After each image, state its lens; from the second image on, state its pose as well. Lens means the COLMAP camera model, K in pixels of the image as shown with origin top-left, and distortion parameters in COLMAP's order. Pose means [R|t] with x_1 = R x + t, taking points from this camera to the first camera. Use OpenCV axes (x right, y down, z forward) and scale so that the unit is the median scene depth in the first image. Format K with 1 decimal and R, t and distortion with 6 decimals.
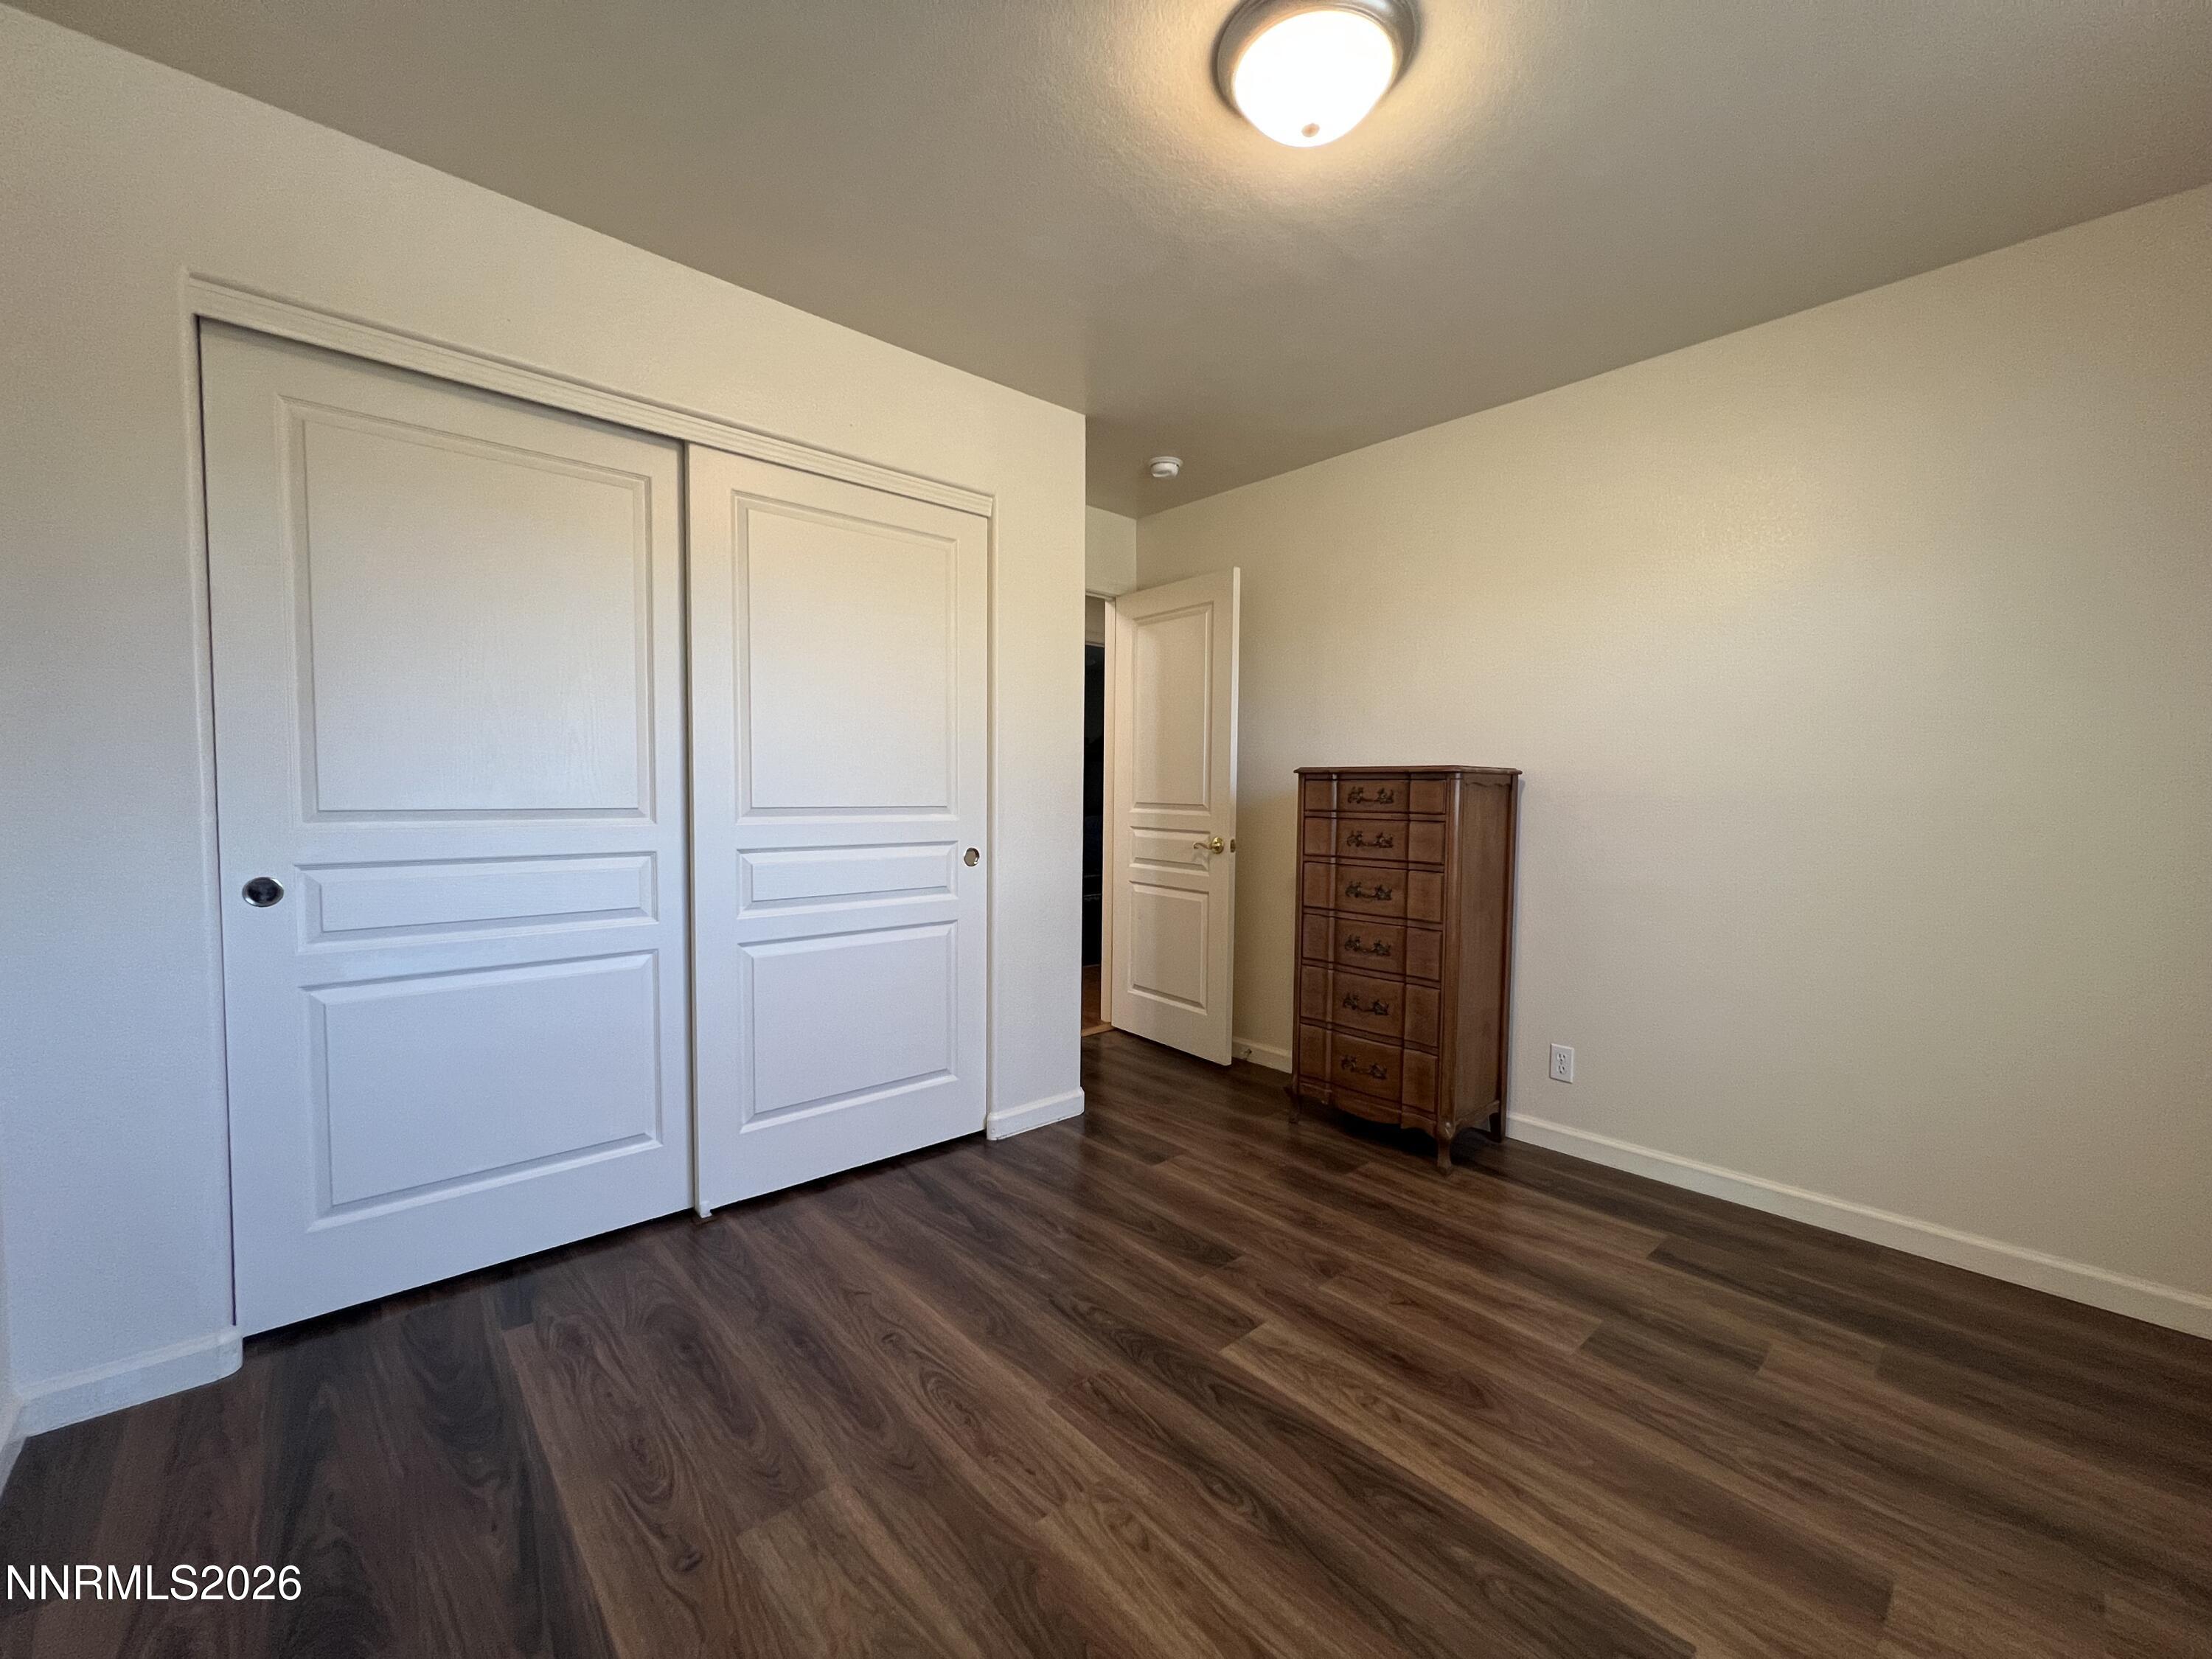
lens RADIAL K [[890.5, 0, 1103.6], [0, 890.5, 830.8], [0, 0, 1]] dist [-0.001502, 0.000678]
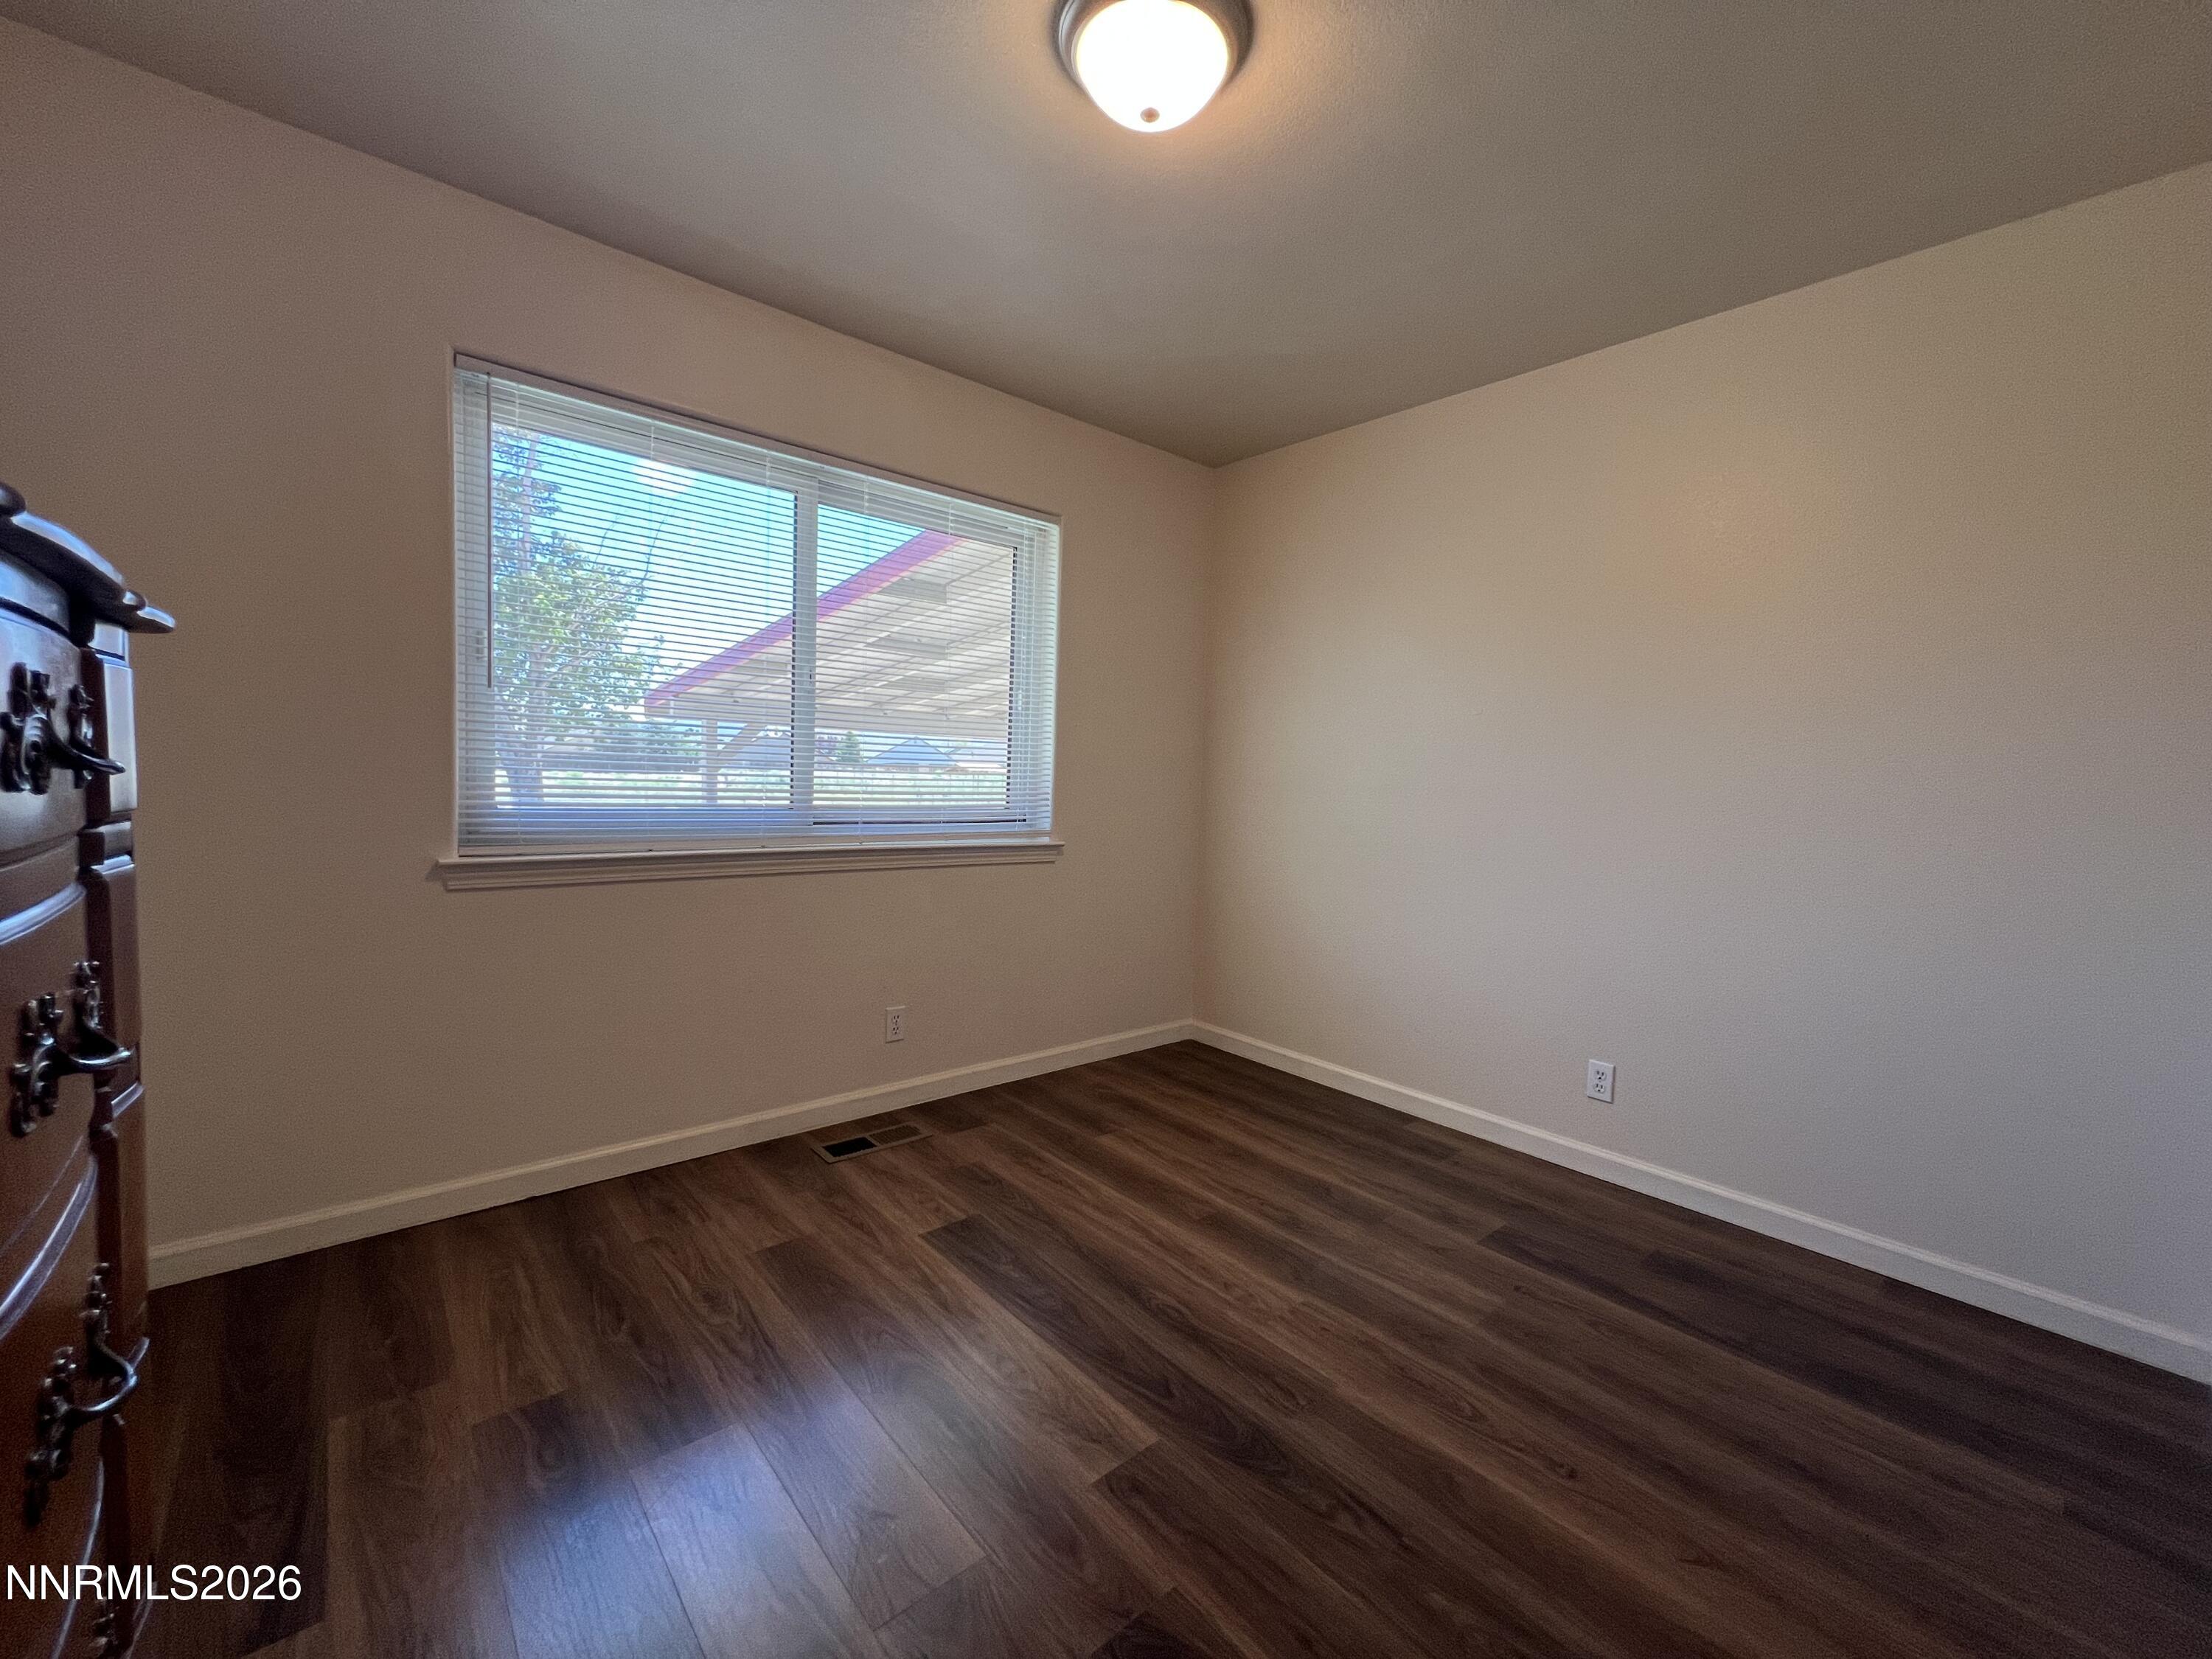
lens RADIAL K [[890.2, 0, 1105.3], [0, 890.2, 831.8], [0, 0, 1]] dist [-0.002357, 0.000143]
pose [[-0.998946, -0.044189, 0.012456, 0.216162], [-0.042564, 0.993076, 0.109492, -0.081378], [-0.017208, 0.108846, -0.993910, 1.960721]]
